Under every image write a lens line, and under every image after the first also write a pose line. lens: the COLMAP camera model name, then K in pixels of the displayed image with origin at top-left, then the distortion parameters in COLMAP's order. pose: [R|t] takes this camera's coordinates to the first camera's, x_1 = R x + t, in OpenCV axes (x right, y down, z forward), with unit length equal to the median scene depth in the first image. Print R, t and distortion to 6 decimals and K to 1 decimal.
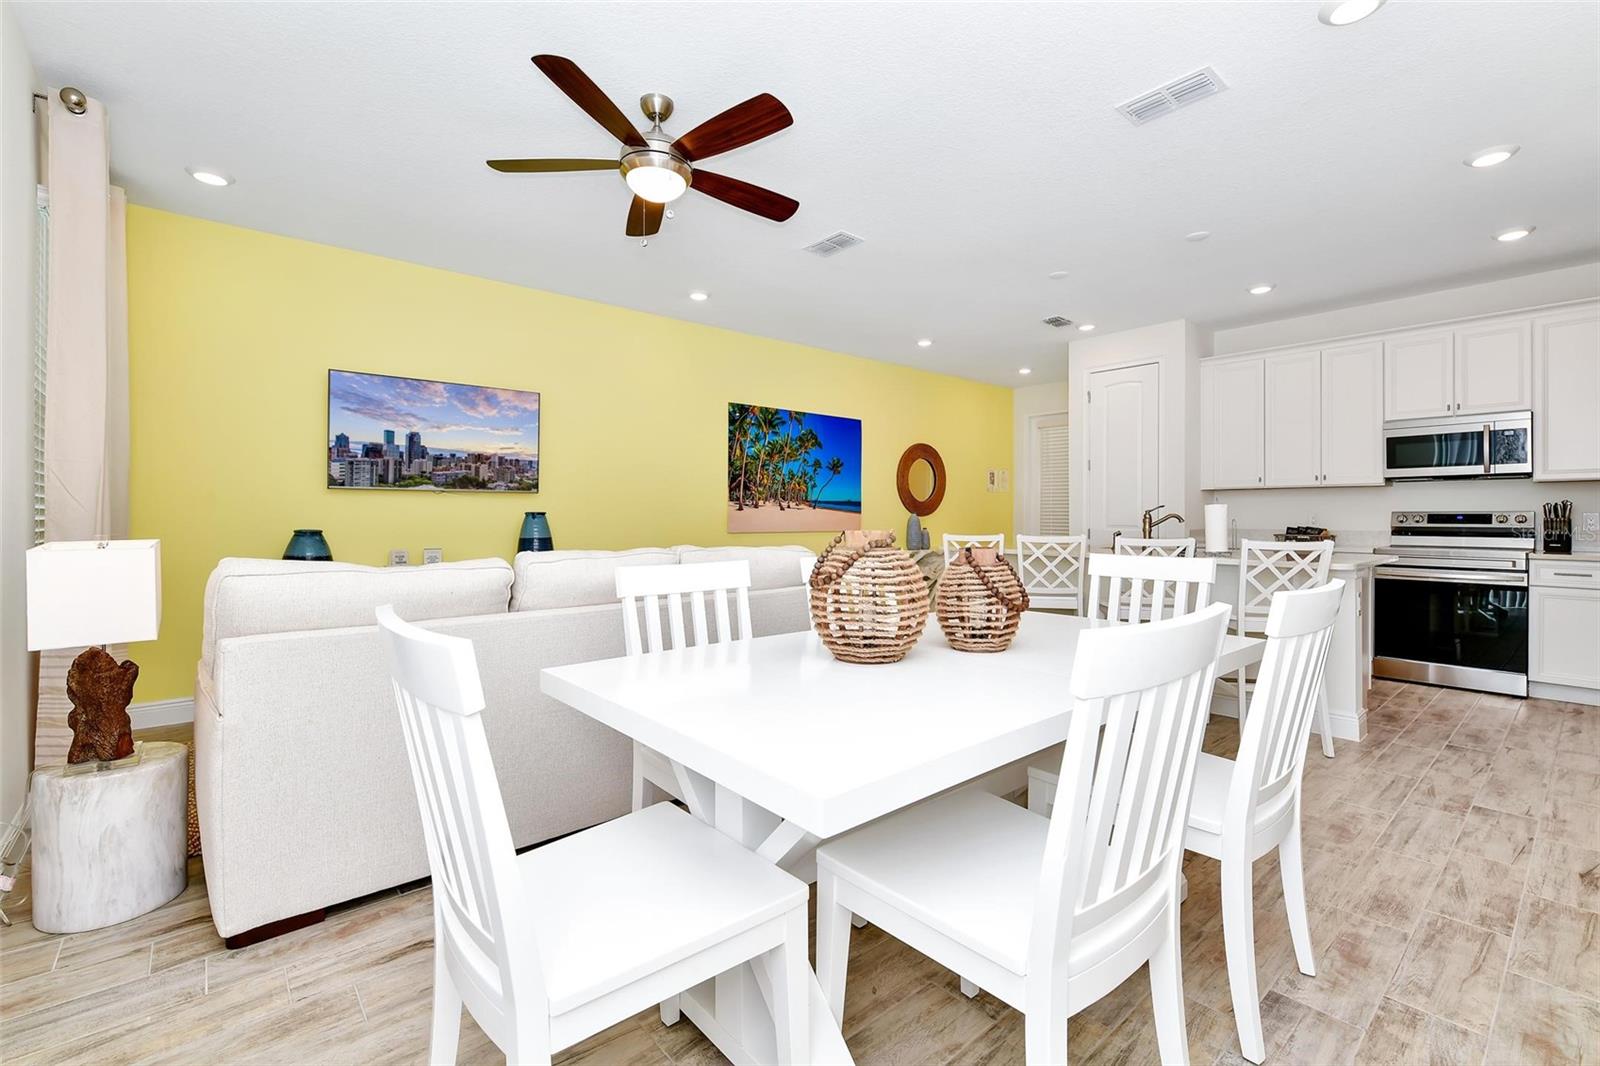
lens RADIAL K [[696.5, 0, 813.6], [0, 696.5, 511.9], [0, 0, 1]] dist [0.002893, -0.004359]
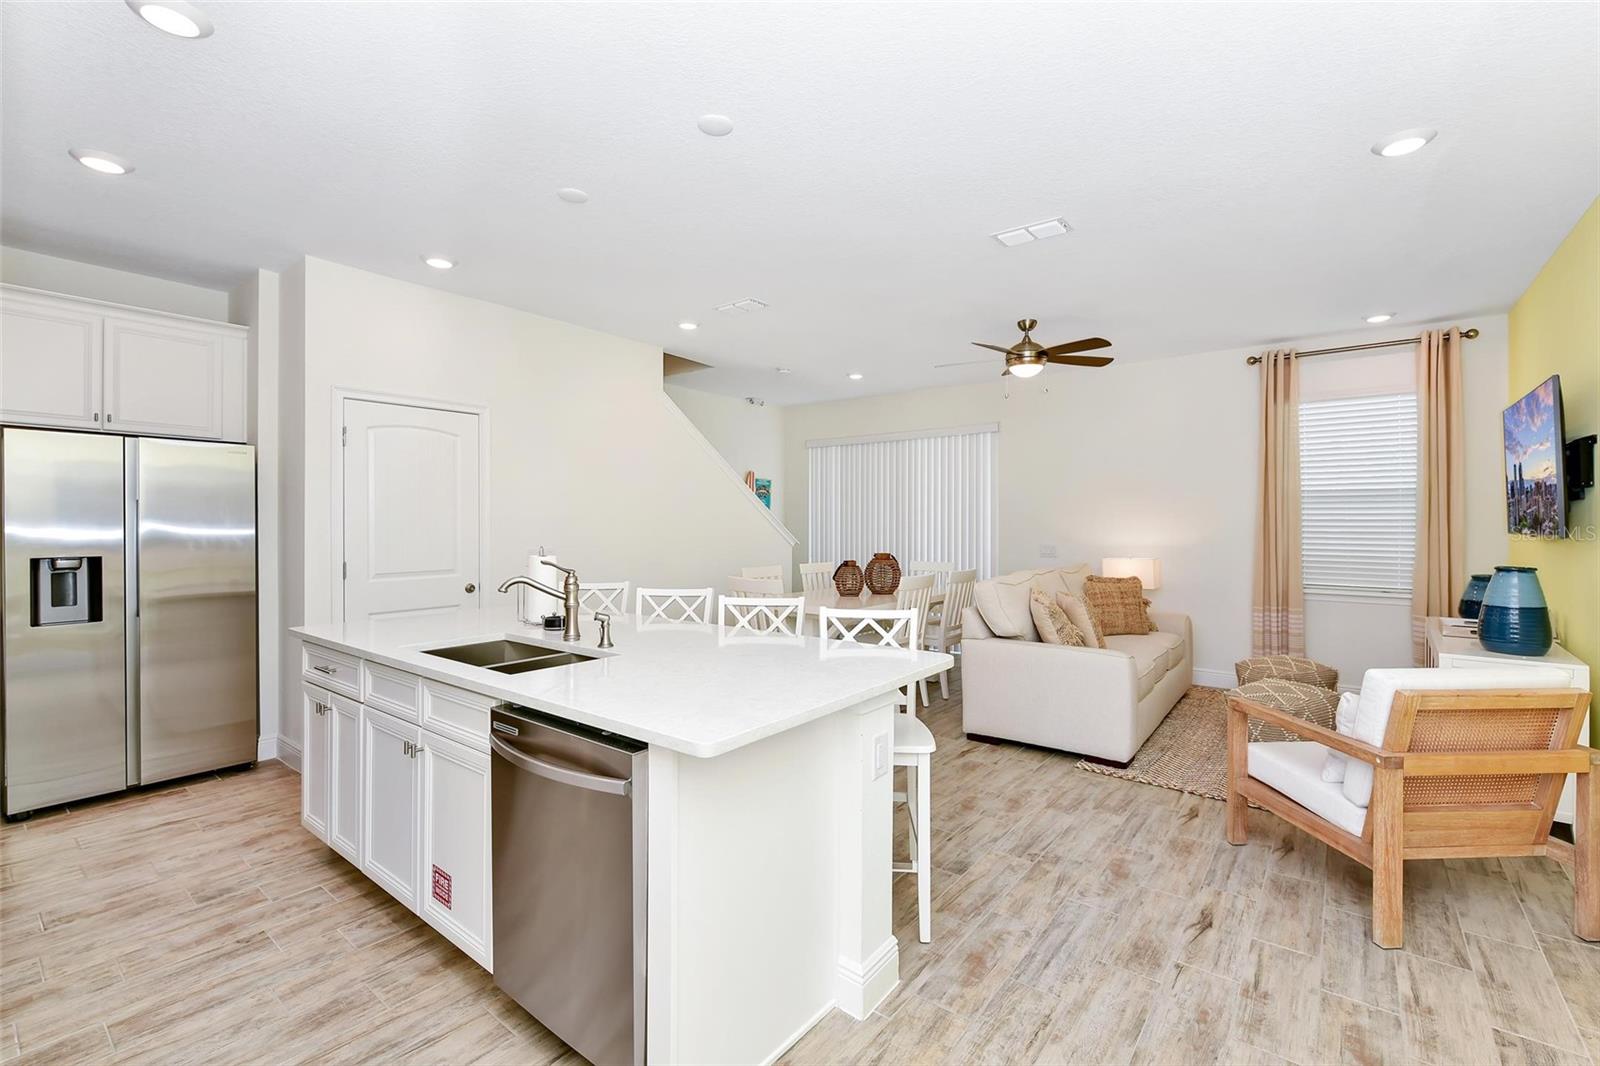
lens RADIAL K [[696.5, 0, 805.3], [0, 696.5, 523.4], [0, 0, 1]] dist [0.002893, -0.004359]
pose [[-0.983221, -0.003575, -0.182381, 0.376474], [-0.002586, 0.999981, -0.005661, -0.035276], [0.182398, -0.005094, -0.983212, 1.520743]]
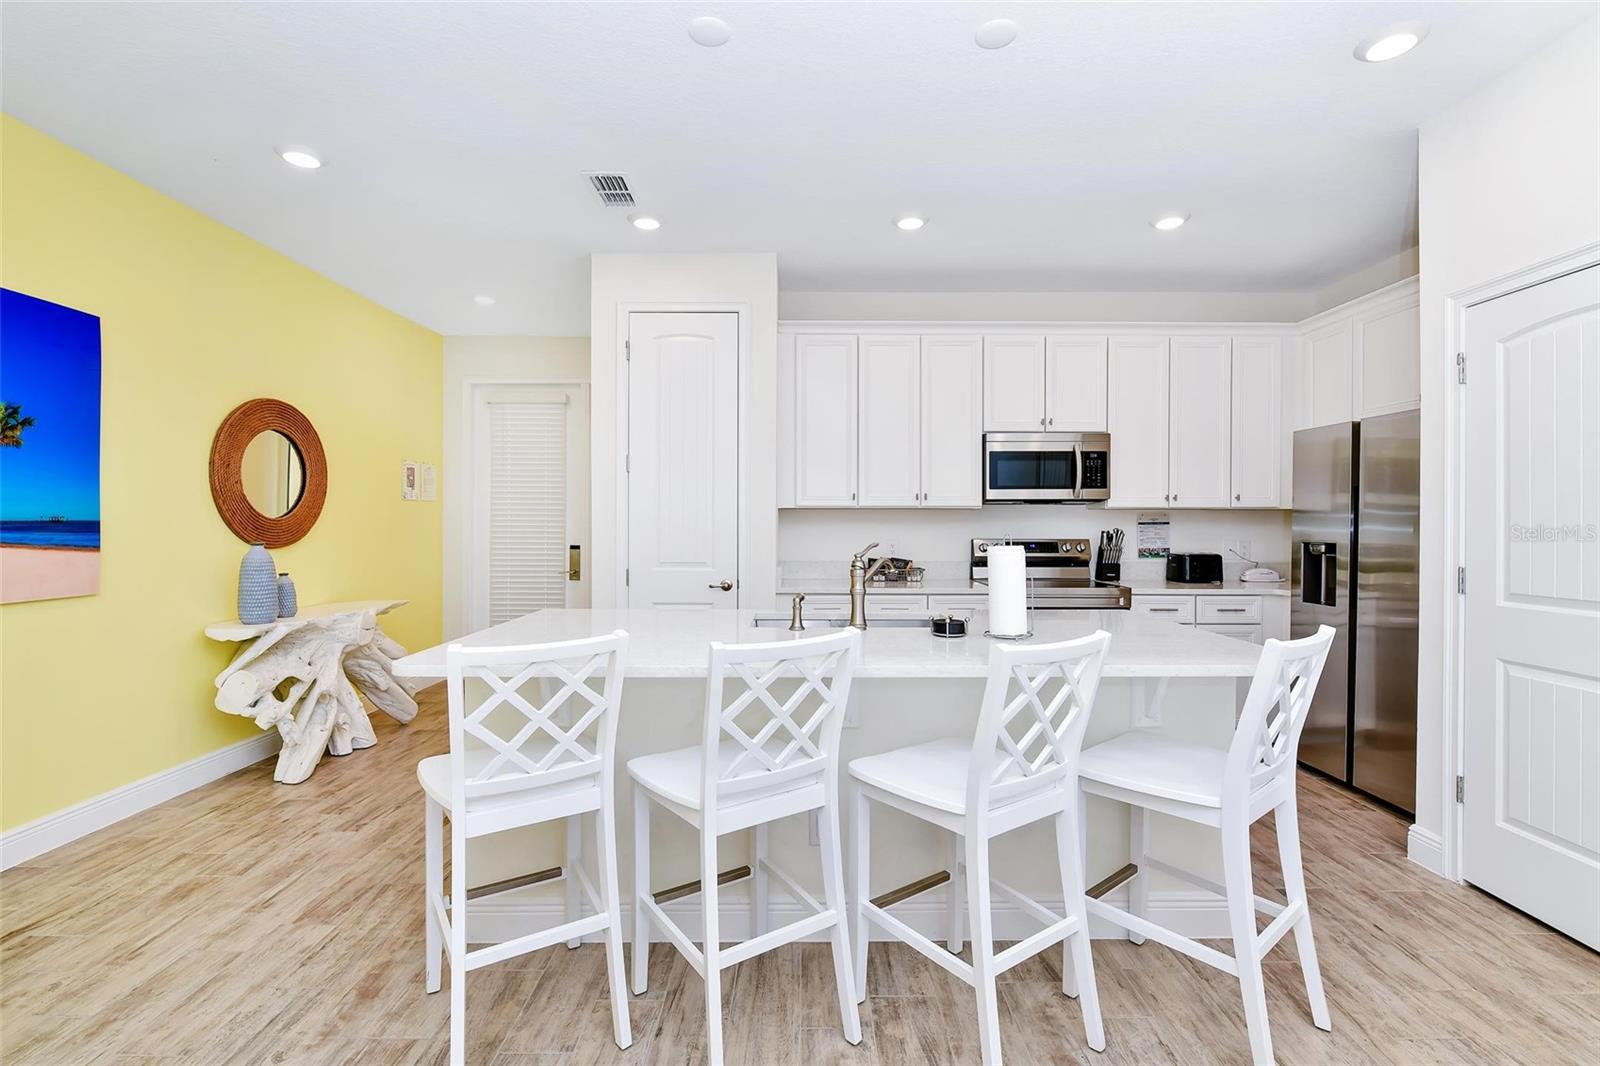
lens RADIAL K [[696.5, 0, 801.7], [0, 696.5, 527.8], [0, 0, 1]] dist [0.002893, -0.004359]
pose [[0.660377, -0.007221, 0.750899, 0.051076], [-0.004604, 0.999896, 0.013664, -0.027342], [-0.750920, -0.012481, 0.660275, 0.650729]]
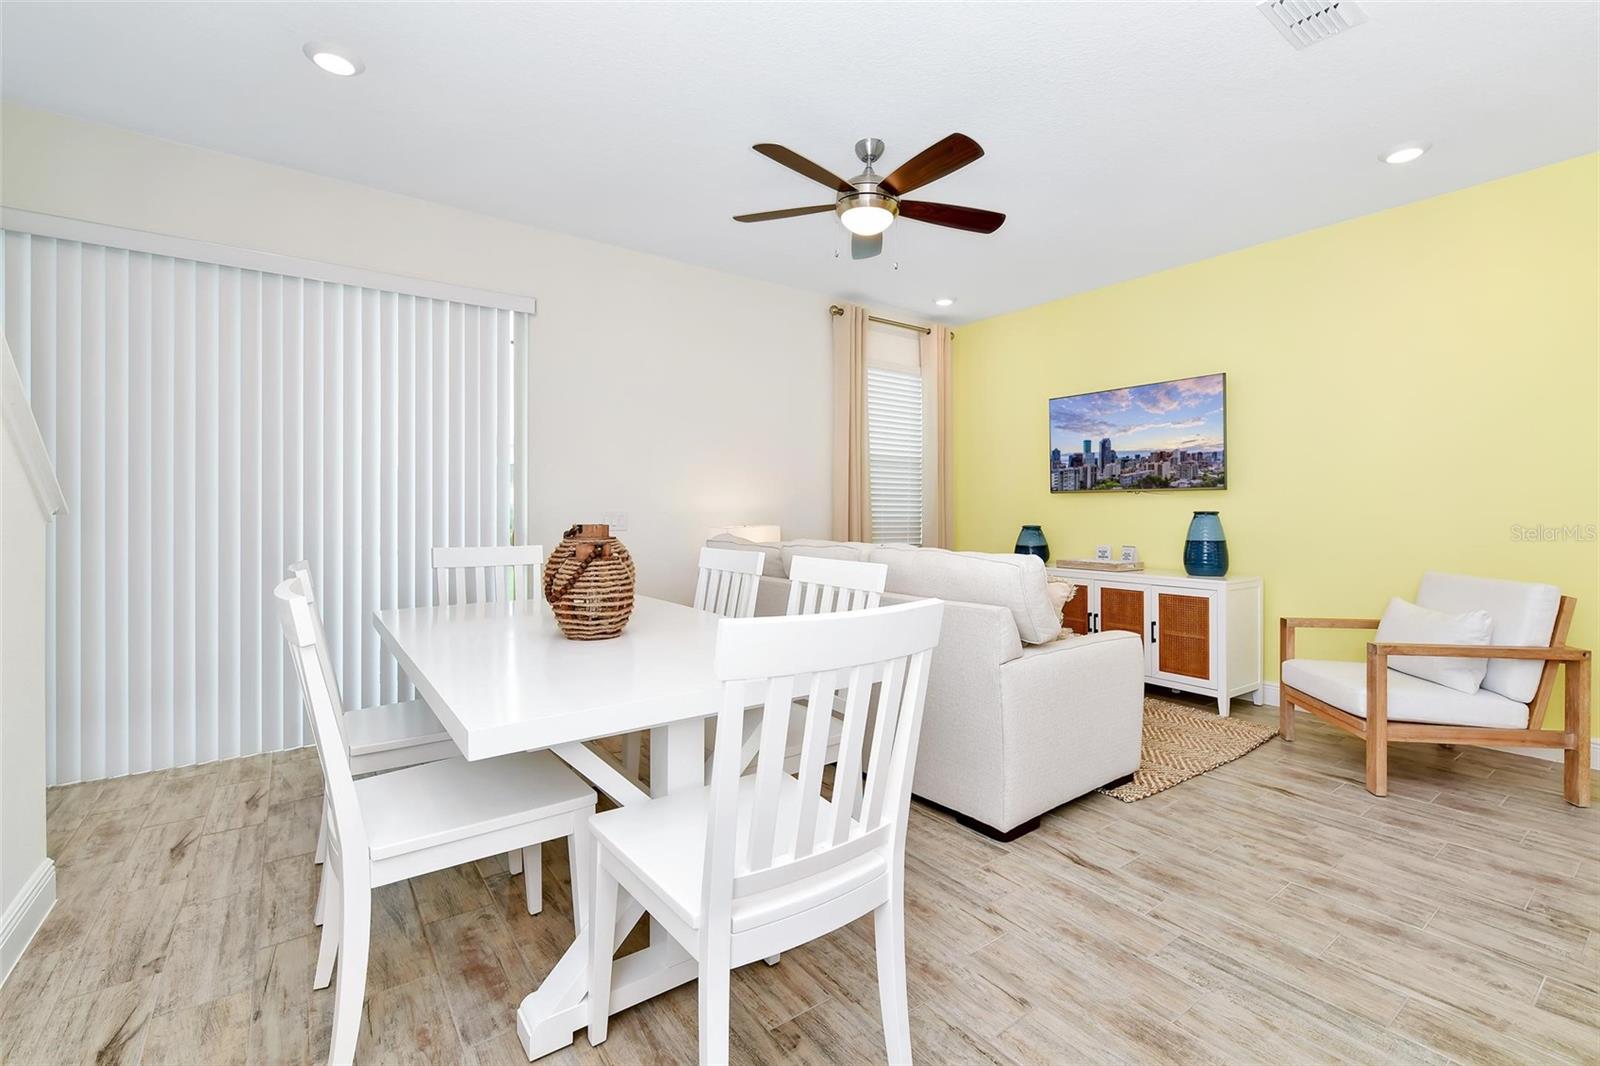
lens RADIAL K [[696.5, 0, 806.8], [0, 696.5, 509.4], [0, 0, 1]] dist [0.002893, -0.004359]
pose [[-0.079823, -0.004334, -0.996800, 0.517673], [0.002753, 0.999986, -0.004569, 0.000439], [0.996805, -0.003109, -0.079810, 0.569179]]
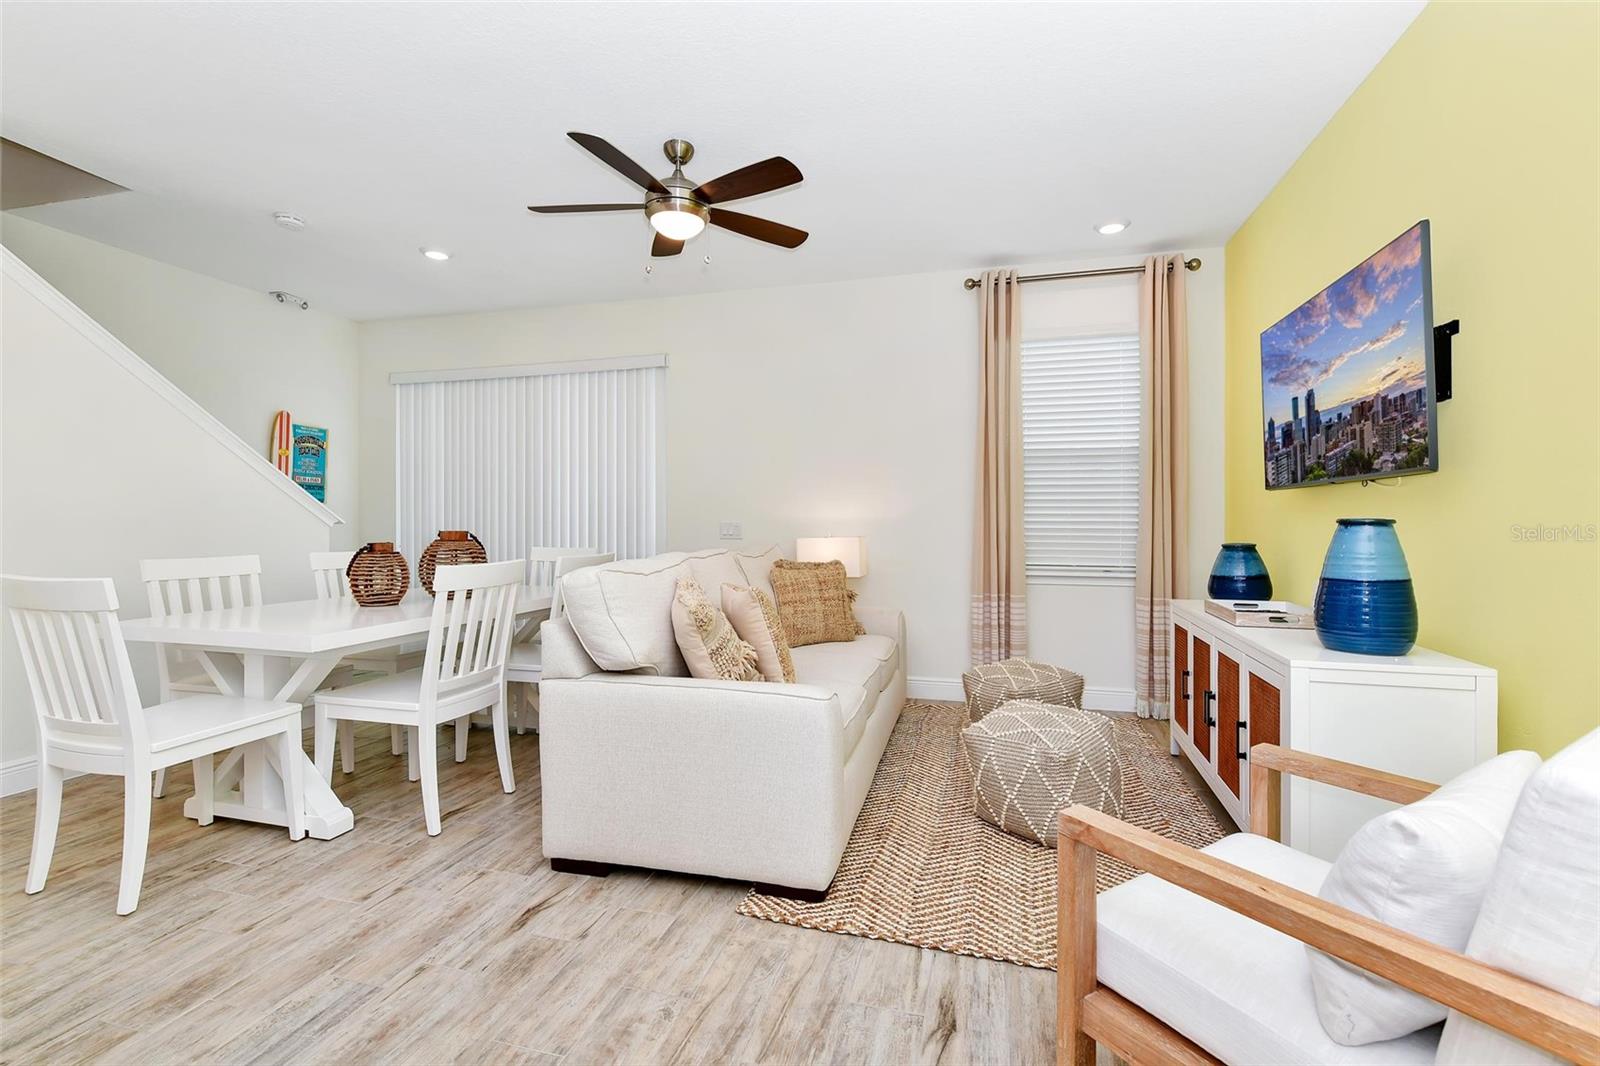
lens RADIAL K [[696.5, 0, 810.3], [0, 696.5, 524.8], [0, 0, 1]] dist [0.002893, -0.004359]
pose [[-0.830401, -0.001770, -0.557163, 0.123634], [0.000353, 0.999993, -0.003702, 0.005337], [0.557166, -0.003271, -0.830395, 1.165379]]
